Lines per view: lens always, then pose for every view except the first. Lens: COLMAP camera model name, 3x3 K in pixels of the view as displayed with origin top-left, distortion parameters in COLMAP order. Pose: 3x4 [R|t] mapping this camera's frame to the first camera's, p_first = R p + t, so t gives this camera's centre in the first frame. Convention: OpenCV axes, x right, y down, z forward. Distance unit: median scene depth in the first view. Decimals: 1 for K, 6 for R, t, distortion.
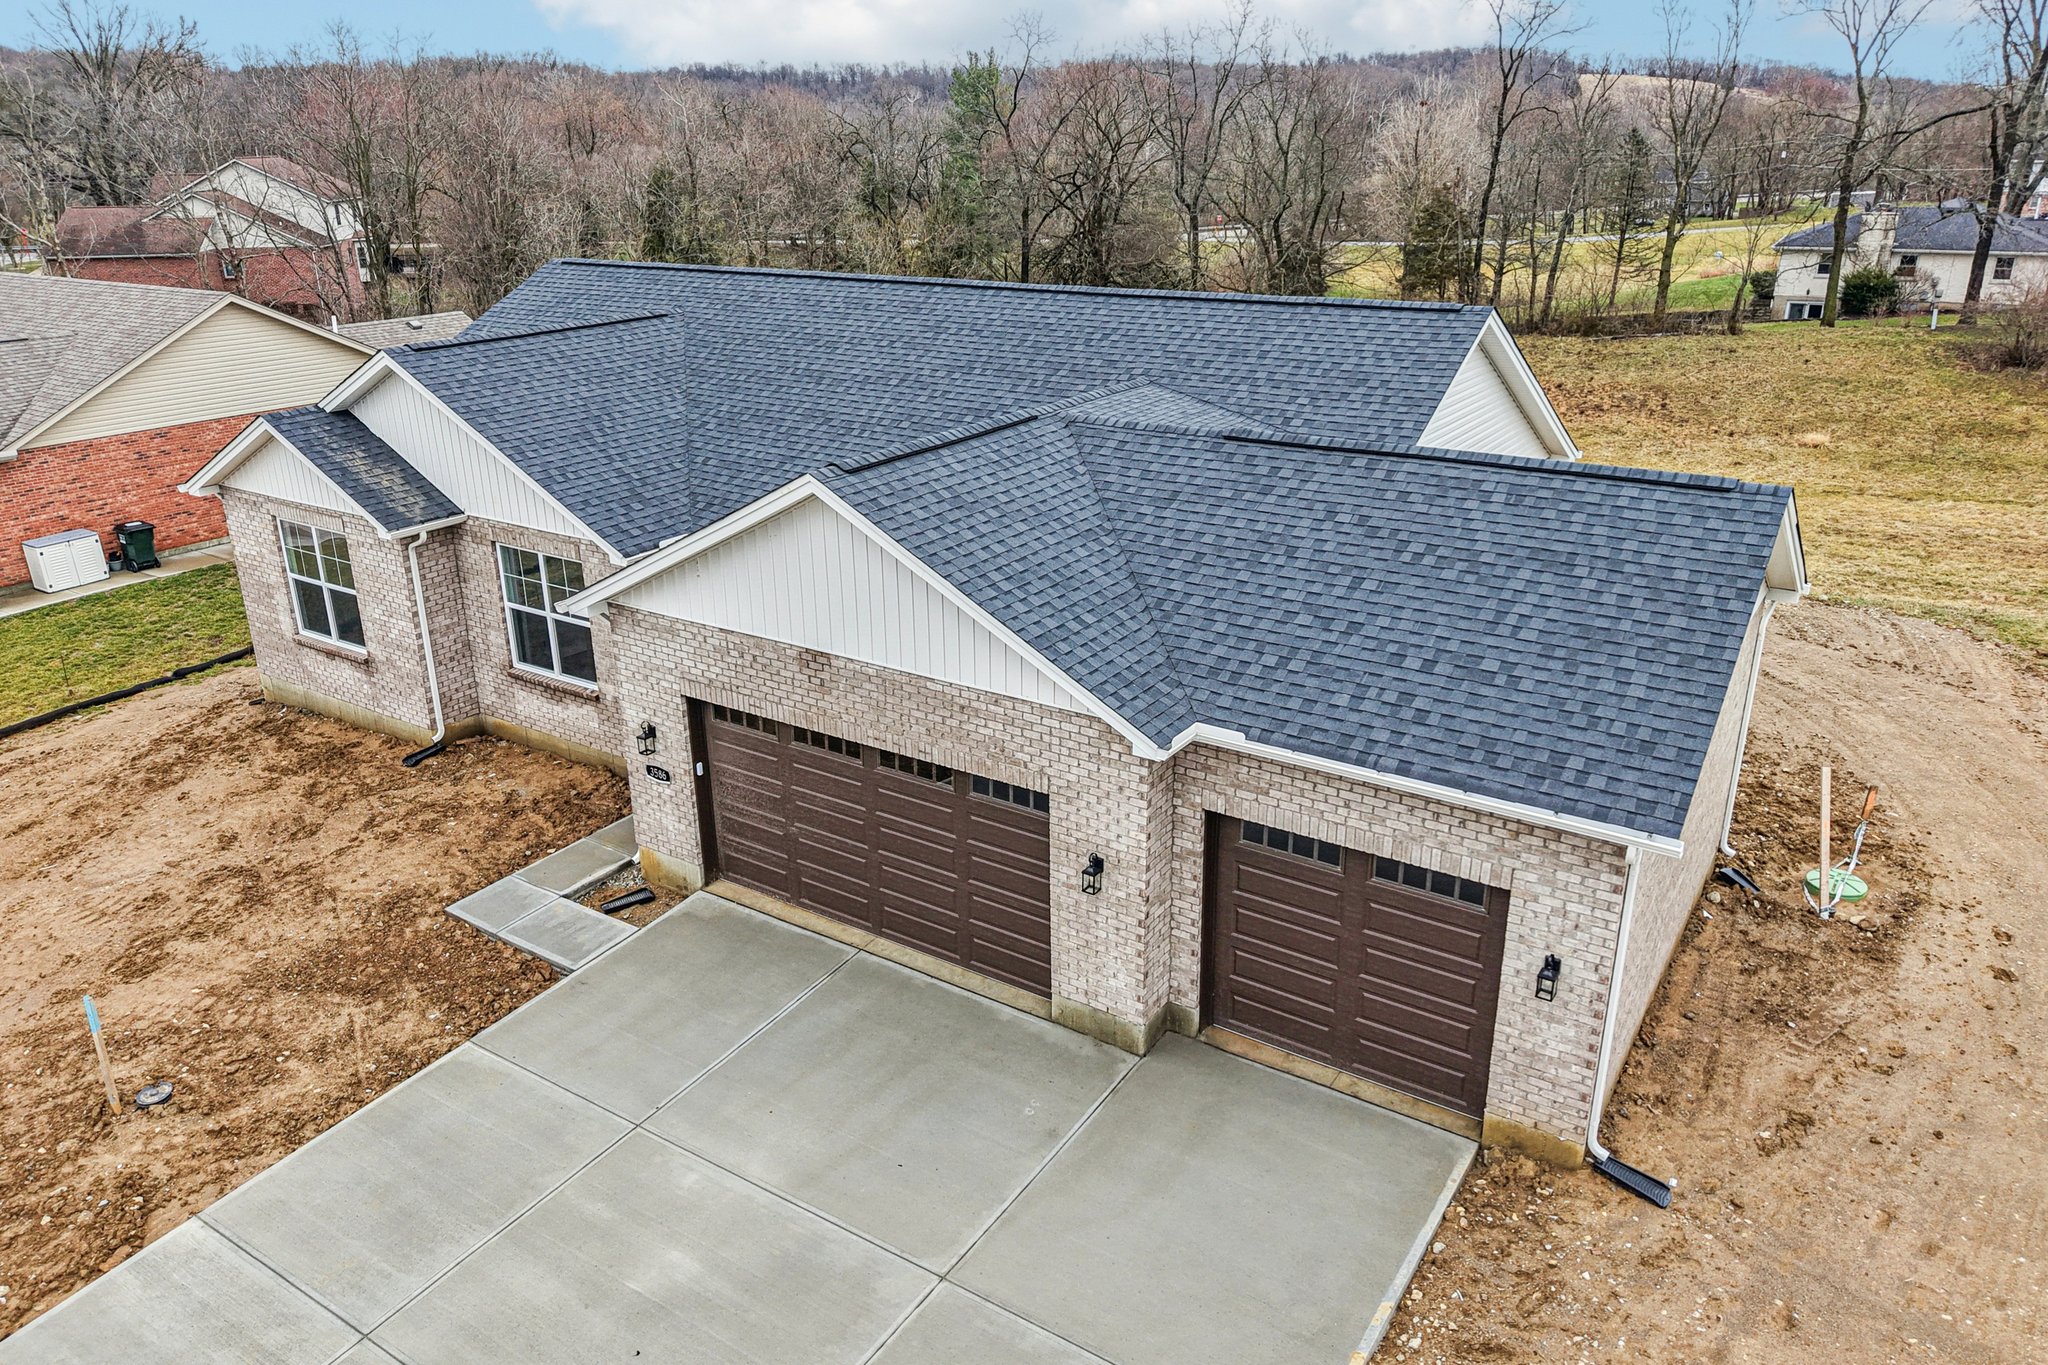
lens RADIAL K [[1402.2, 0, 1026.8], [0, 1402.2, 682.6], [0, 0, 1]] dist [0.029824, -0.034204]
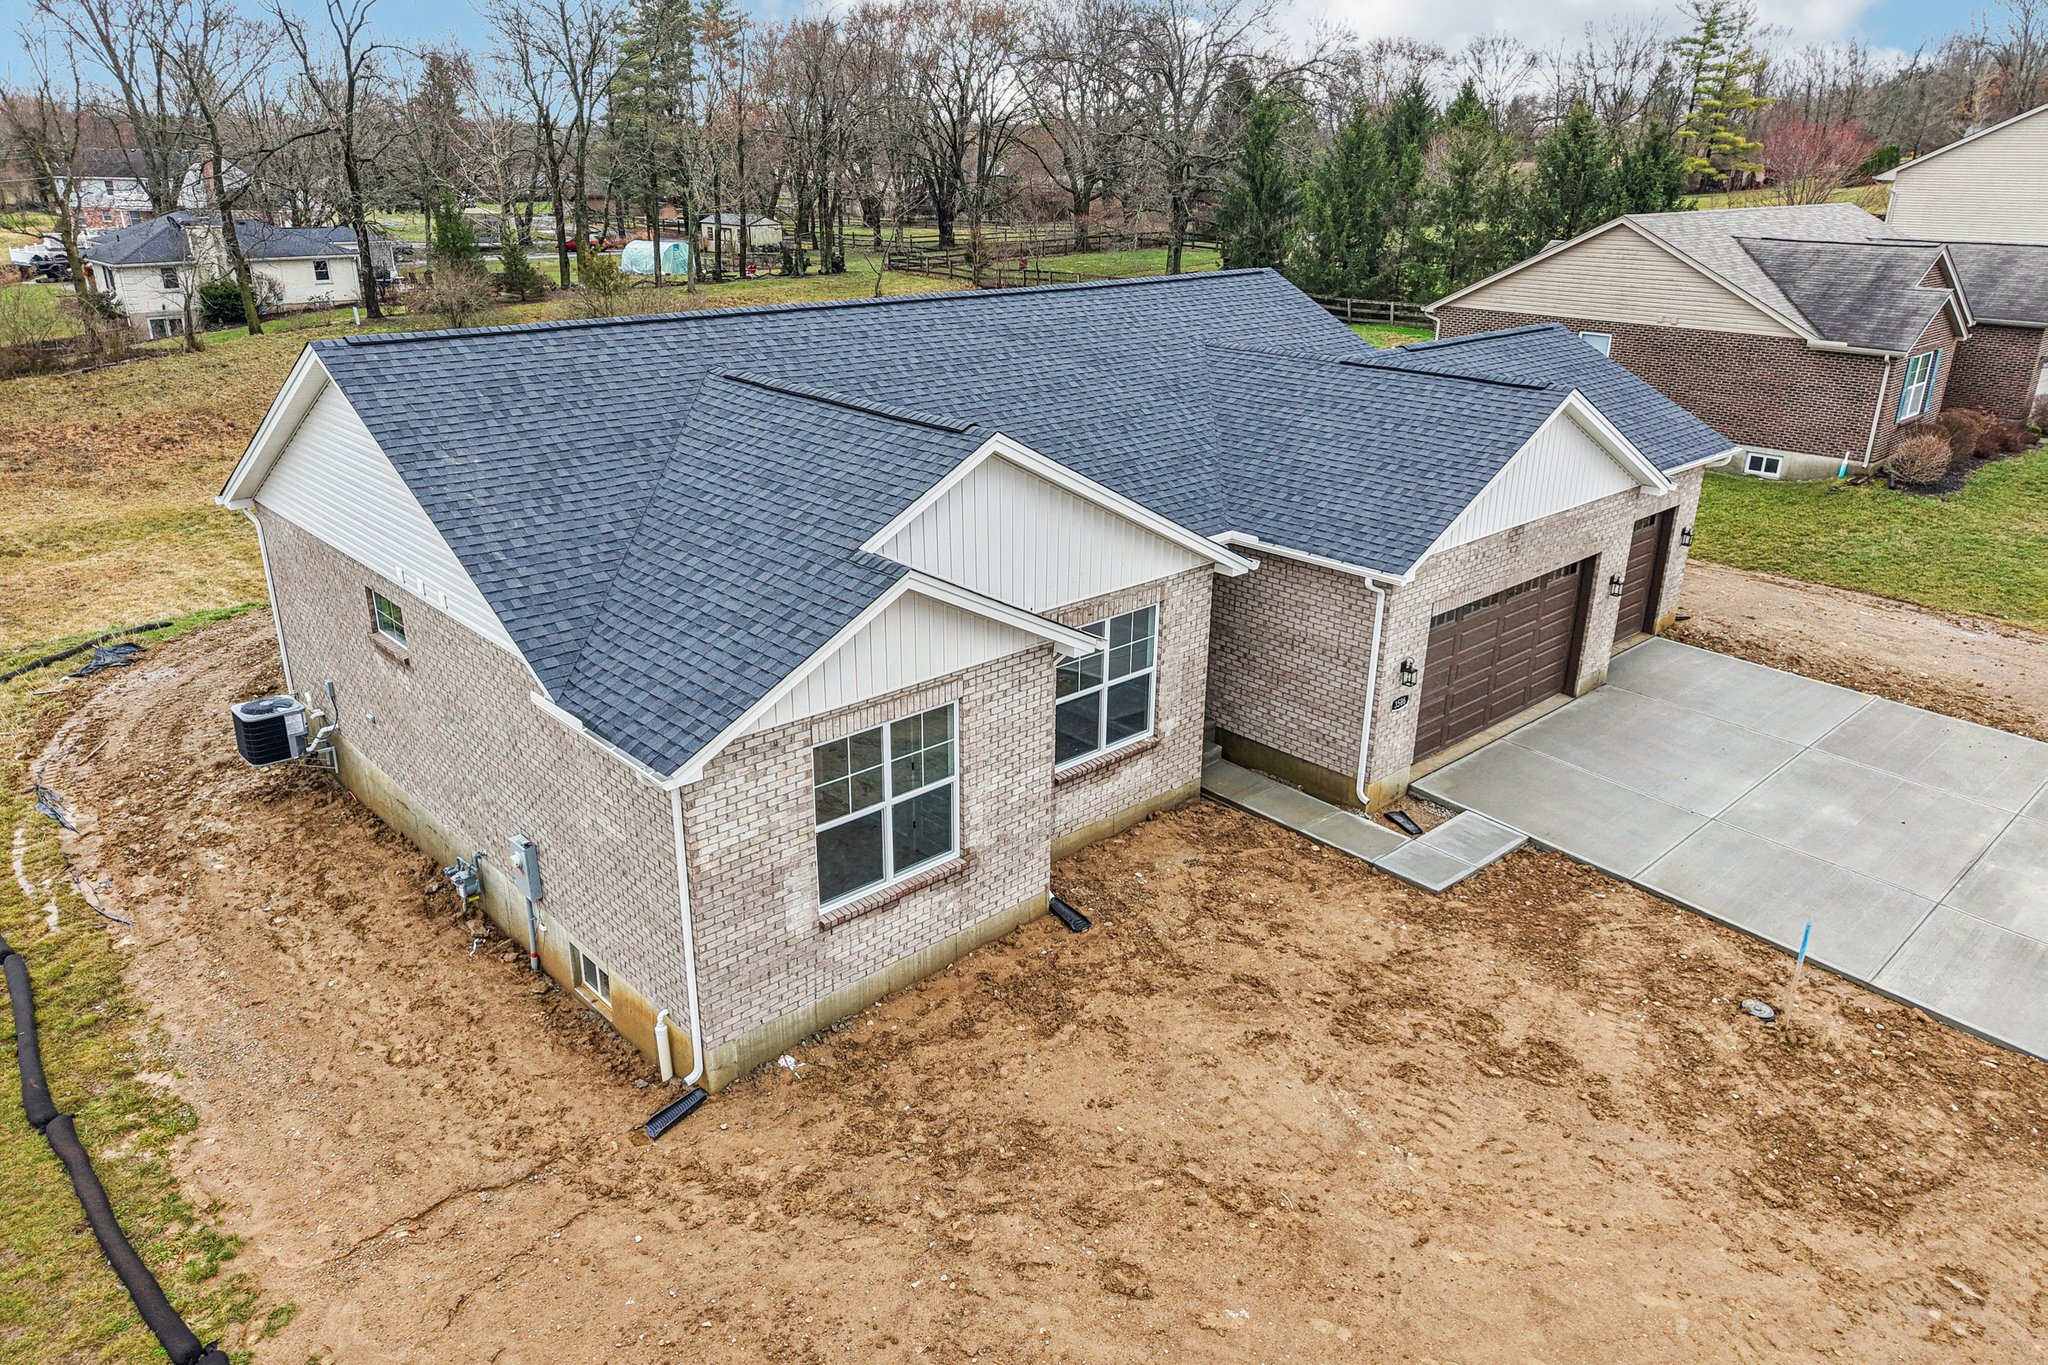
lens RADIAL K [[1358.0, 0, 1024.0], [0, 1358.0, 682.5], [0, 0, 1]] dist [0.043821, -0.053717]
pose [[0.234844, -0.339325, 0.910882, -1.552891], [0.338114, 0.907088, 0.250739, -0.387611], [-0.911333, 0.249098, 0.327755, 1.039241]]
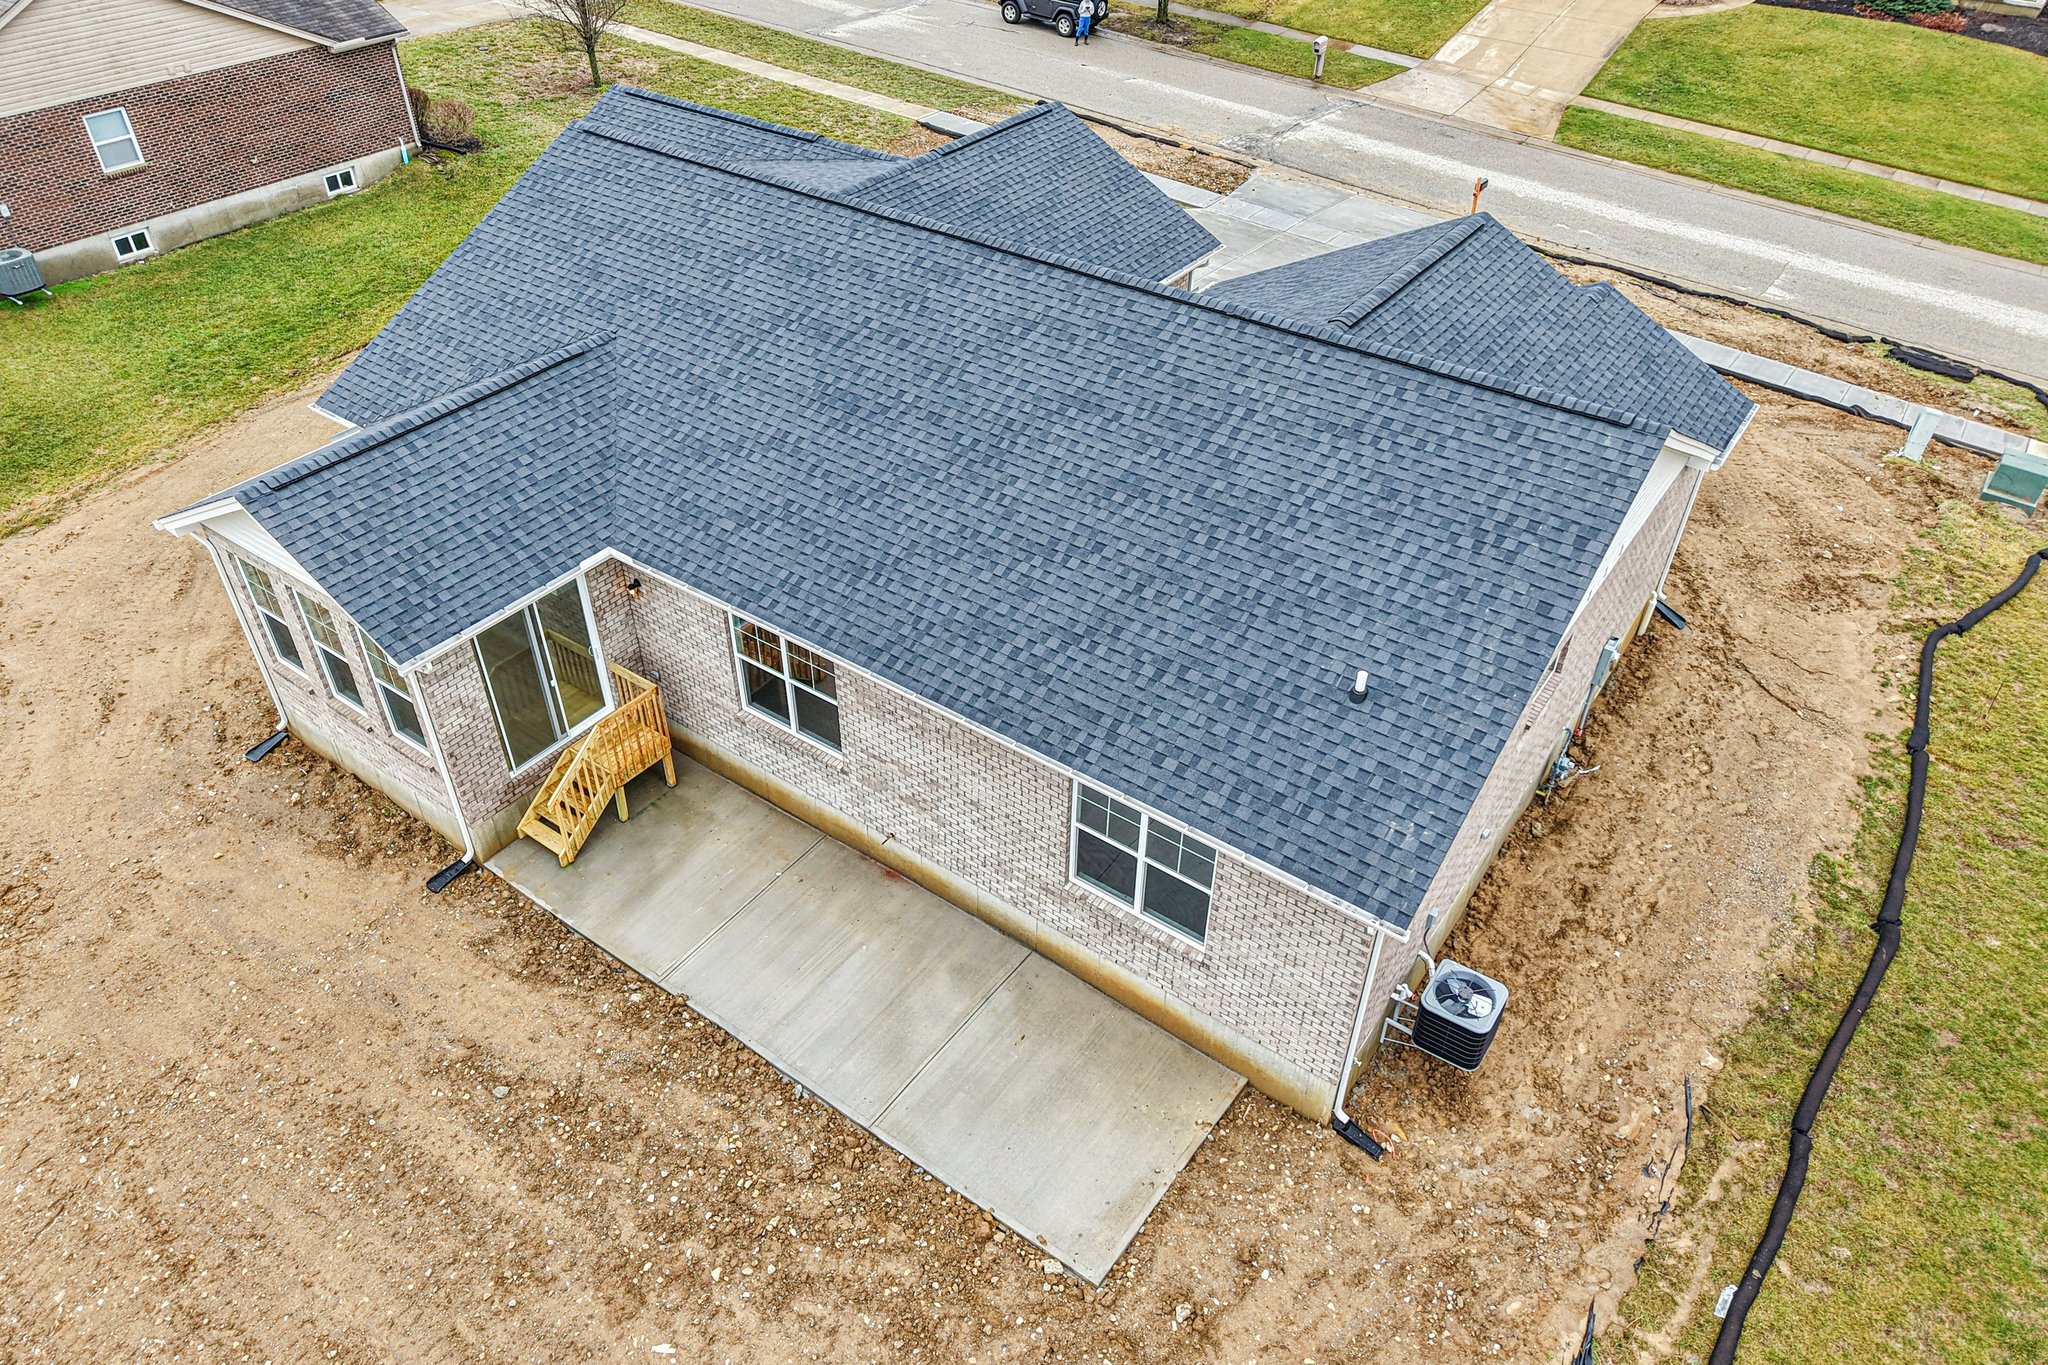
lens RADIAL K [[1382.6, 0, 1020.1], [0, 1382.6, 679.7], [0, 0, 1]] dist [0.021415, -0.022072]
pose [[-0.999107, -0.022621, 0.035678, -0.180054], [0.019249, 0.508021, 0.861130, -1.348748], [-0.037605, 0.861048, -0.507132, 2.532549]]
